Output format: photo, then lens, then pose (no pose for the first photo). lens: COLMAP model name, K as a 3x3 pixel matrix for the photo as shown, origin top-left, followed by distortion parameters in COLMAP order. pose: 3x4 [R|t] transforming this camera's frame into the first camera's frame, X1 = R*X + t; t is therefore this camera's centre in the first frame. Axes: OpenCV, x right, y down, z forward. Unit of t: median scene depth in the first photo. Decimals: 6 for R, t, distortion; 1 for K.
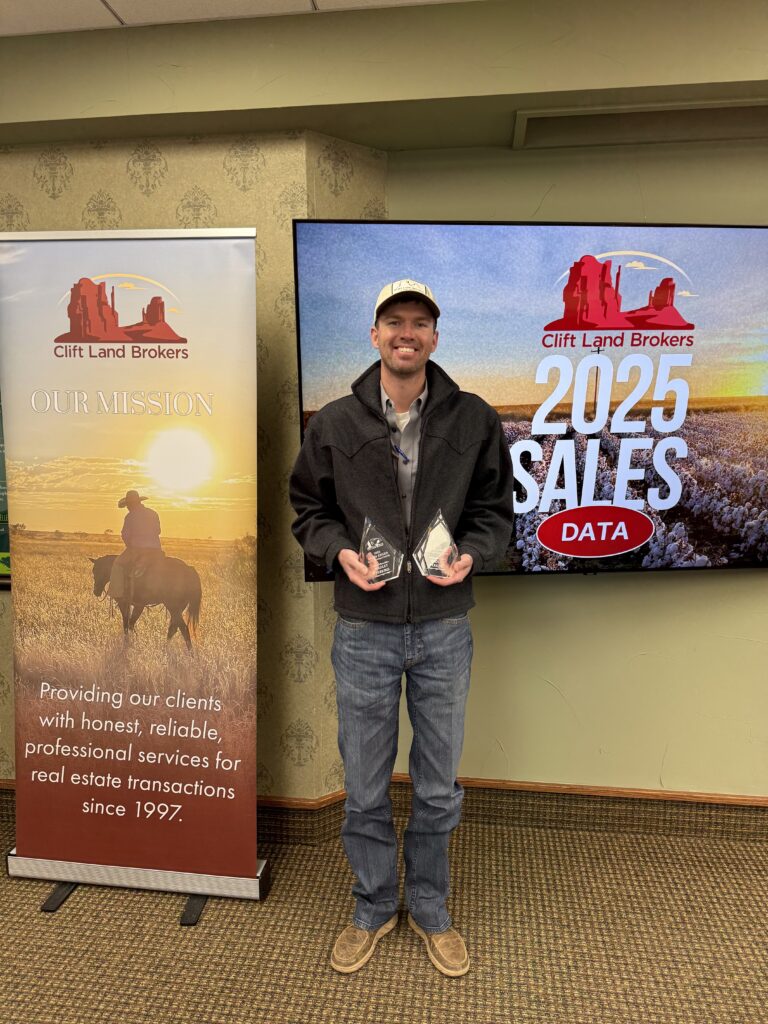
lens RADIAL K [[710.7, 0, 383.5], [0, 710.7, 510.4], [0, 0, 1]] dist [0.009100, -0.023566]
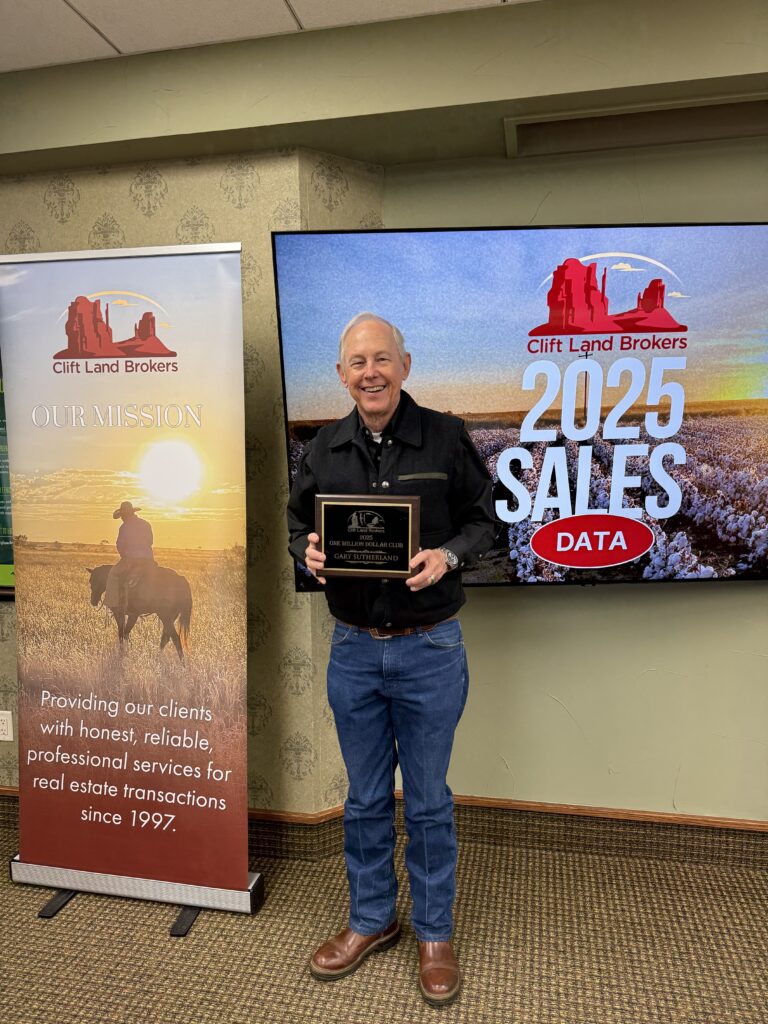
lens RADIAL K [[710.7, 0, 391.0], [0, 710.7, 514.7], [0, 0, 1]] dist [0.009100, -0.023566]
pose [[0.997338, -0.005557, -0.072700, 0.097510], [0.003605, 0.999630, -0.026947, 0.018951], [0.072823, 0.026613, 0.996990, 0.010199]]
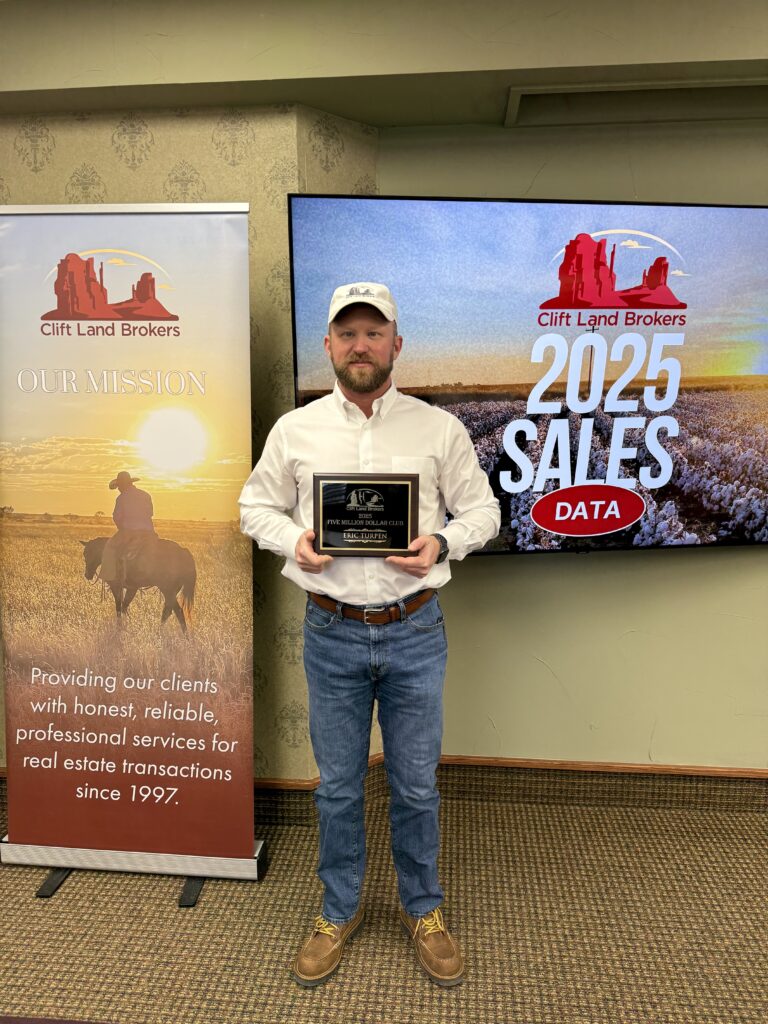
lens RADIAL K [[710.7, 0, 387.7], [0, 710.7, 514.5], [0, 0, 1]] dist [0.009100, -0.023566]
pose [[0.999232, -0.007371, 0.038495, -0.026342], [0.006531, 0.999738, 0.021919, 0.011802], [-0.038647, -0.021650, 0.999018, 0.002133]]
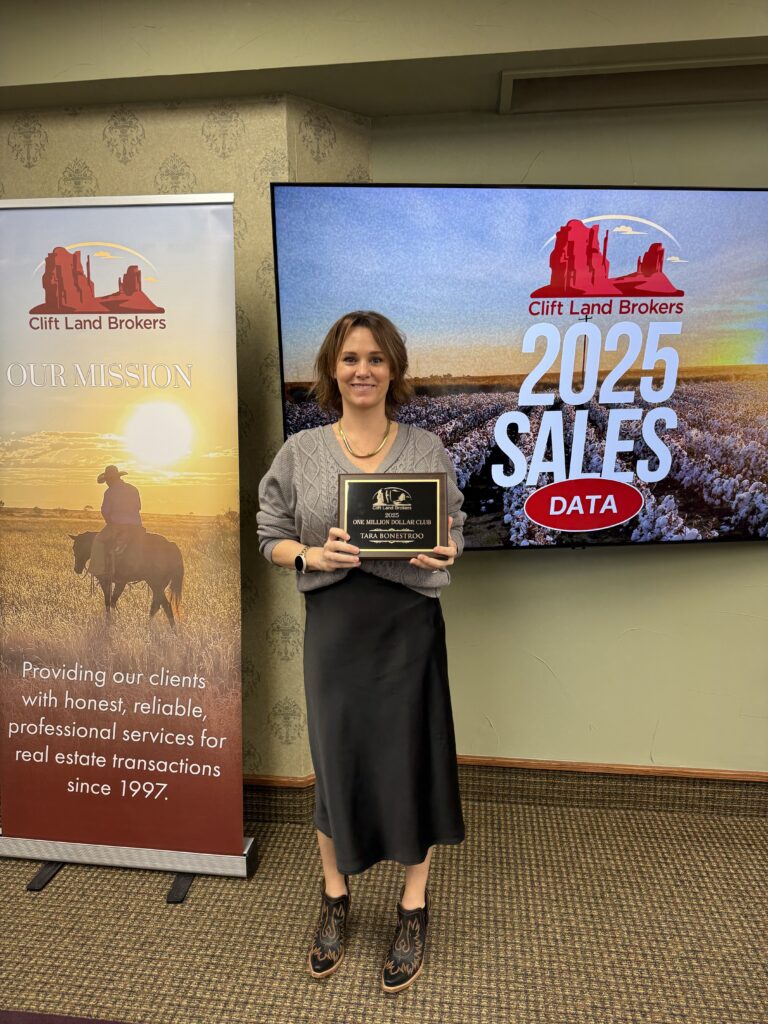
lens RADIAL K [[710.7, 0, 384.1], [0, 710.7, 514.9], [0, 0, 1]] dist [0.009100, -0.023566]
pose [[0.999970, -0.006905, 0.003372, 0.018173], [0.006829, 0.999731, 0.022159, 0.020476], [-0.003524, -0.022136, 0.999749, 0.016199]]
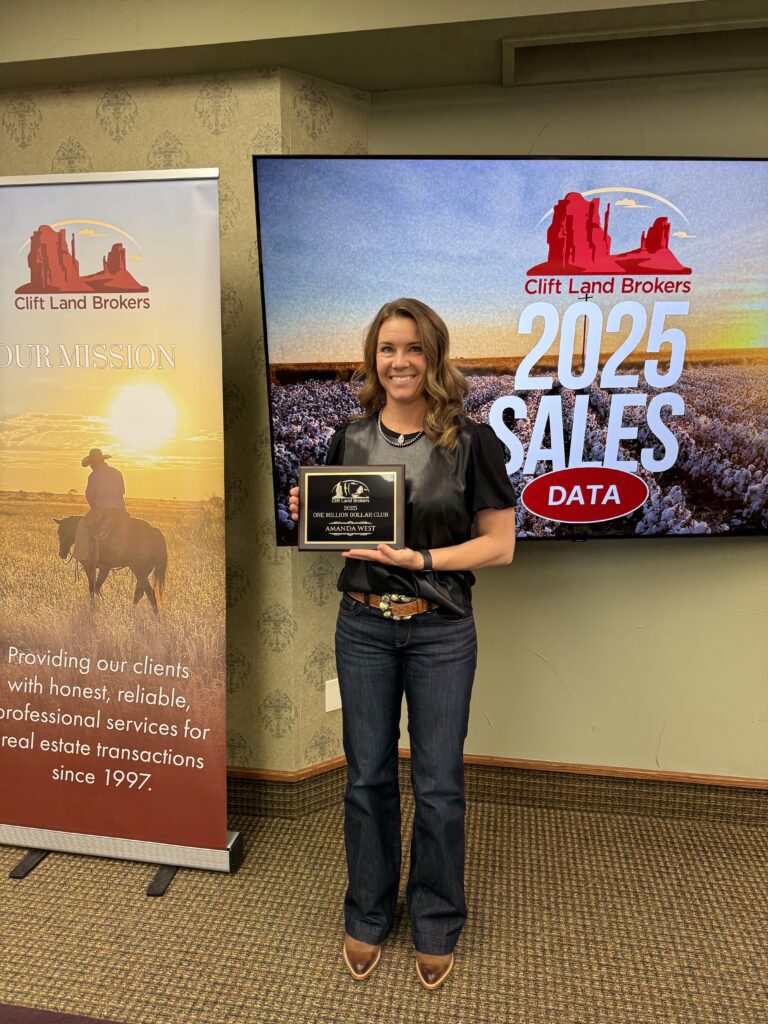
lens RADIAL K [[710.7, 0, 384.8], [0, 710.7, 513.6], [0, 0, 1]] dist [0.009100, -0.023566]
pose [[0.999144, 0.006362, -0.040881, 0.074795], [-0.005279, 0.999634, 0.026541, 0.031463], [0.041035, -0.026303, 0.998811, 0.052039]]
